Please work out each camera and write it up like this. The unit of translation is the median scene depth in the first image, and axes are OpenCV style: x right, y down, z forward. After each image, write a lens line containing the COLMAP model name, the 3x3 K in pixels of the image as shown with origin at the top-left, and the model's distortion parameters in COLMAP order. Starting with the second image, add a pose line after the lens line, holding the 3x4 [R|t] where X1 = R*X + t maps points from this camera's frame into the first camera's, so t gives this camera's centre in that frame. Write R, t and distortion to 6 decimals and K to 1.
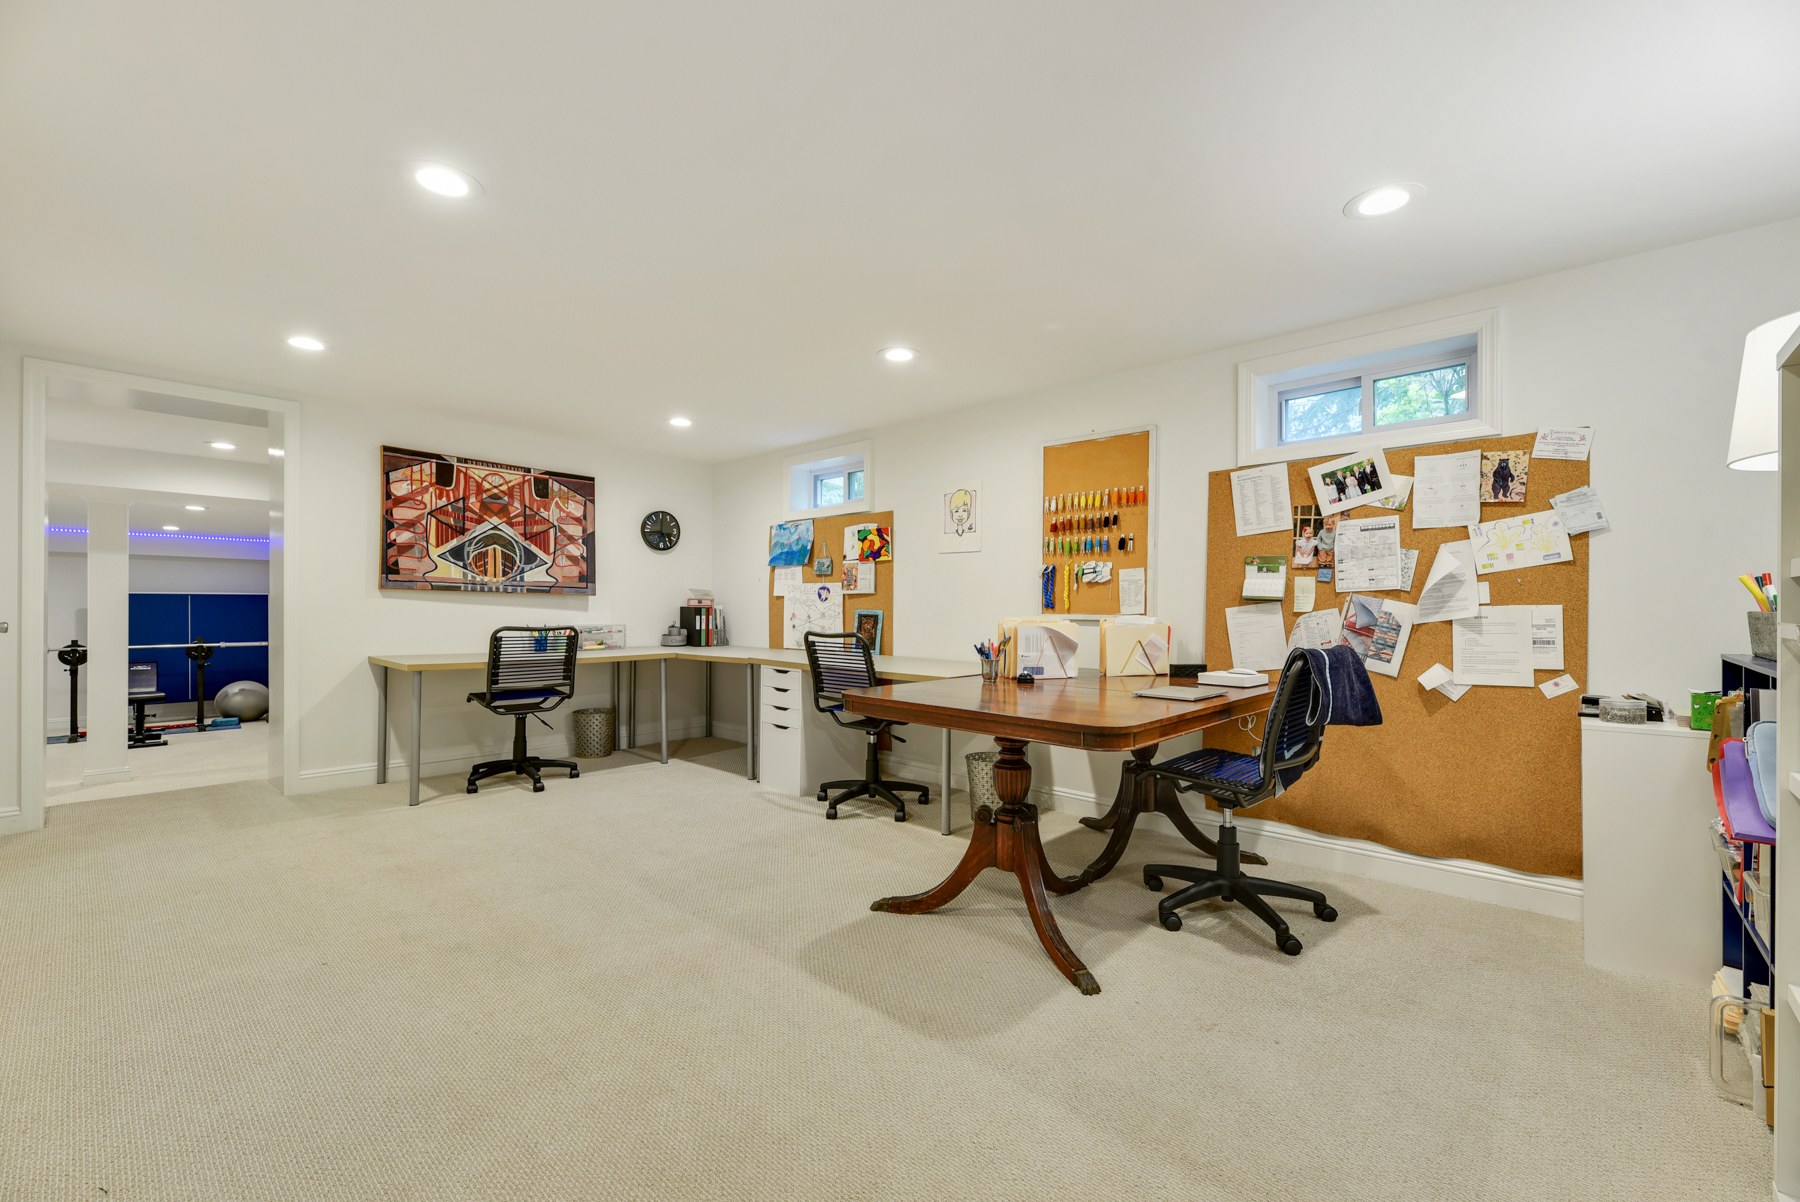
lens RADIAL K [[736.7, 0, 898.0], [0, 736.7, 609.5], [0, 0, 1]] dist [0.000110, -0.000027]
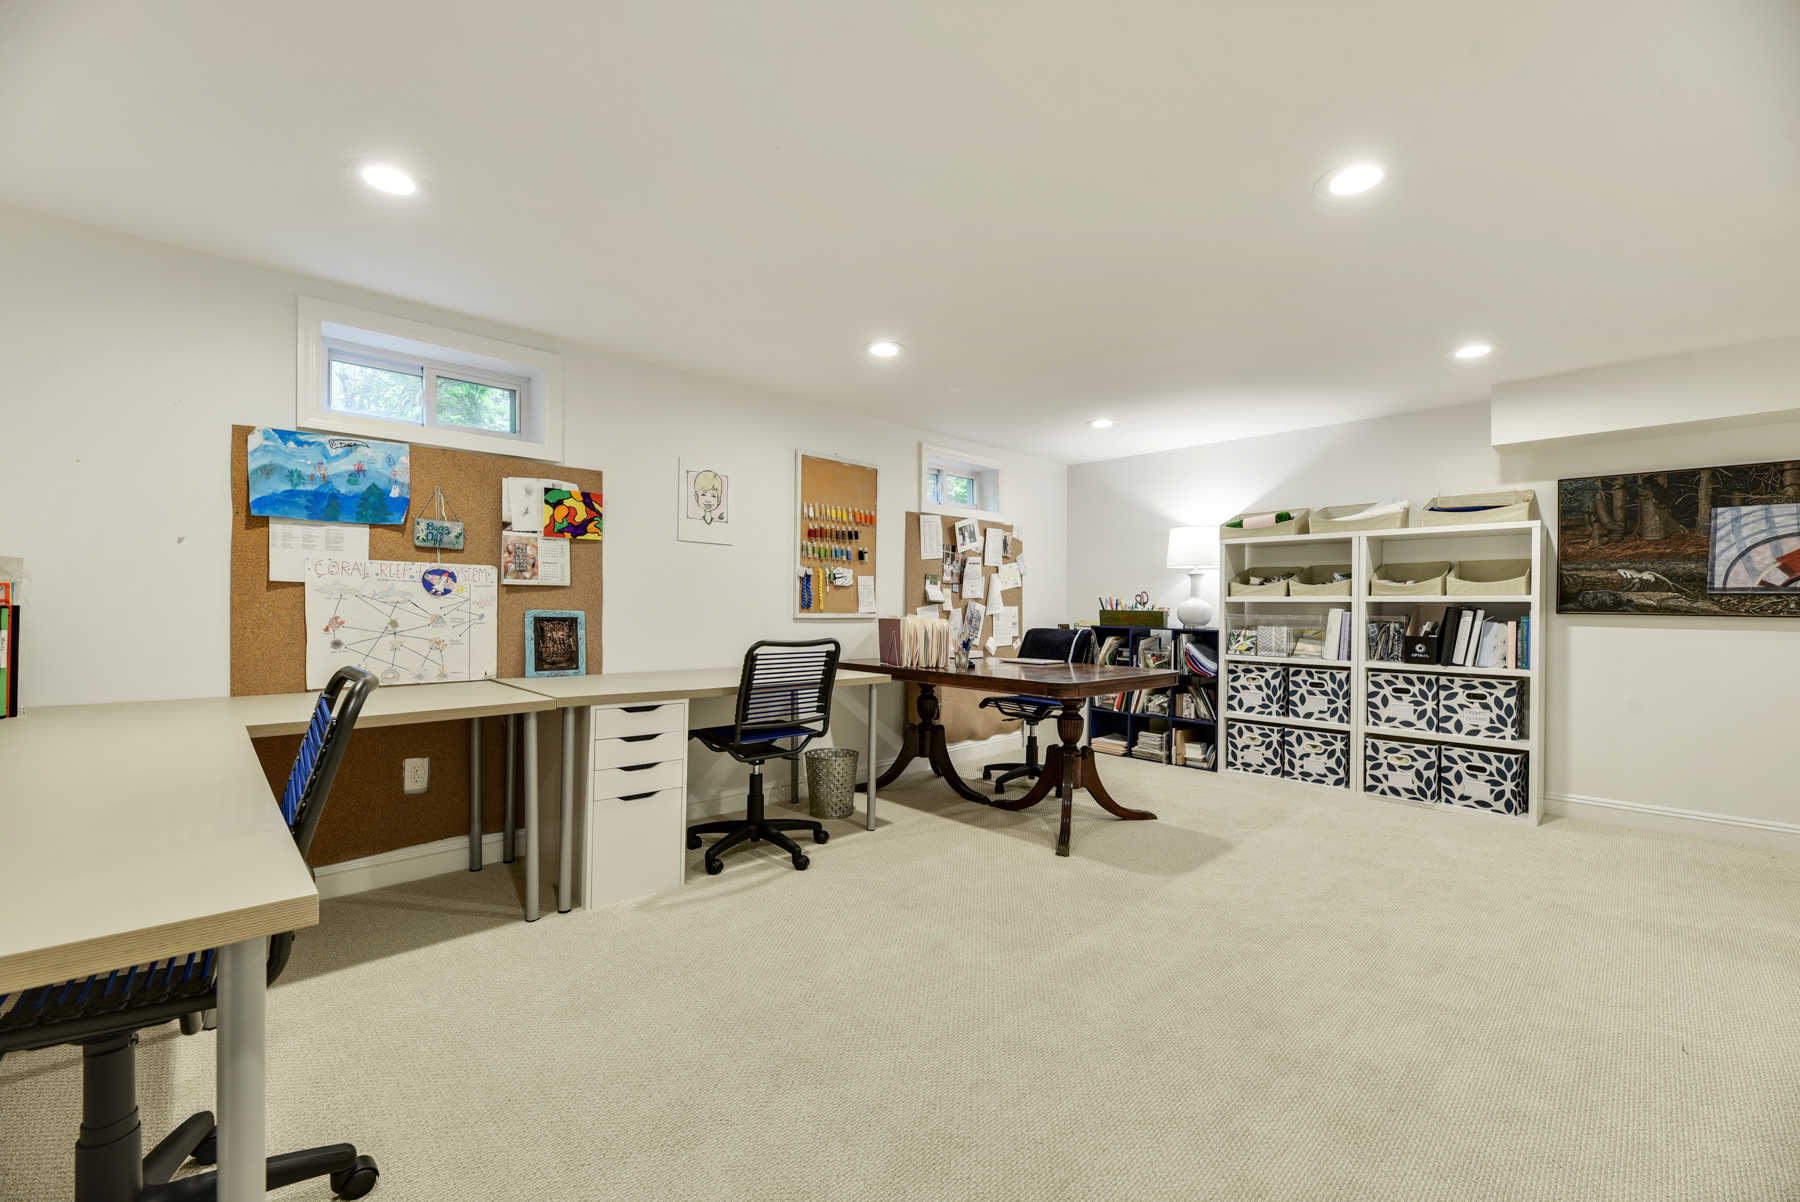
lens RADIAL K [[736.7, 0, 898.0], [0, 736.7, 609.5], [0, 0, 1]] dist [0.000110, -0.000027]
pose [[0.055889, -0.007801, 0.998407, -0.780960], [-0.005307, 0.999953, 0.008110, -0.008175], [-0.998423, -0.005752, 0.055845, 0.742659]]
